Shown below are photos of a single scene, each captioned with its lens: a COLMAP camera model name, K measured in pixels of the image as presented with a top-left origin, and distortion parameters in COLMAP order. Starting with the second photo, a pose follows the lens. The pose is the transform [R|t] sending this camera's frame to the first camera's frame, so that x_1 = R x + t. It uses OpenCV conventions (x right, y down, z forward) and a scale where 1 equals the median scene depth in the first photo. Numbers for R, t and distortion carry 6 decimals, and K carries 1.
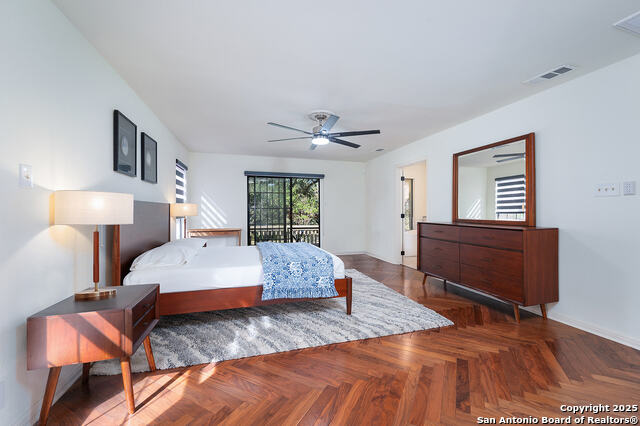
lens RADIAL K [[261.6, 0, 320.0], [0, 261.6, 213.0], [0, 0, 1]] dist [-0.013467, -0.000123]
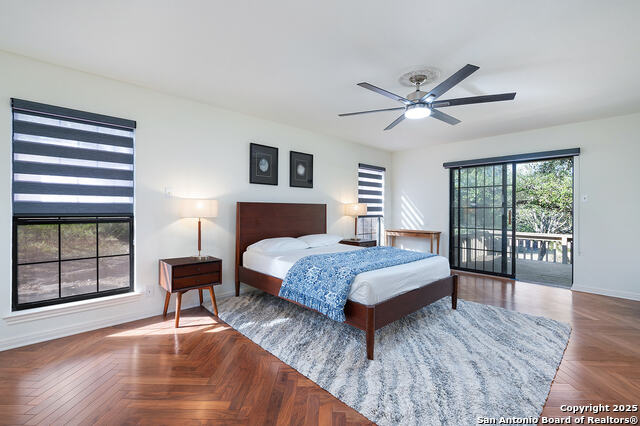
lens RADIAL K [[275.3, 0, 320.0], [0, 275.3, 213.0], [0, 0, 1]] dist [-0.001220, -0.000087]
pose [[0.456037, 0.011061, -0.889892, 0.330771], [-0.010703, 0.999919, 0.006944, -0.002526], [0.889896, 0.006358, 0.456119, 0.254962]]
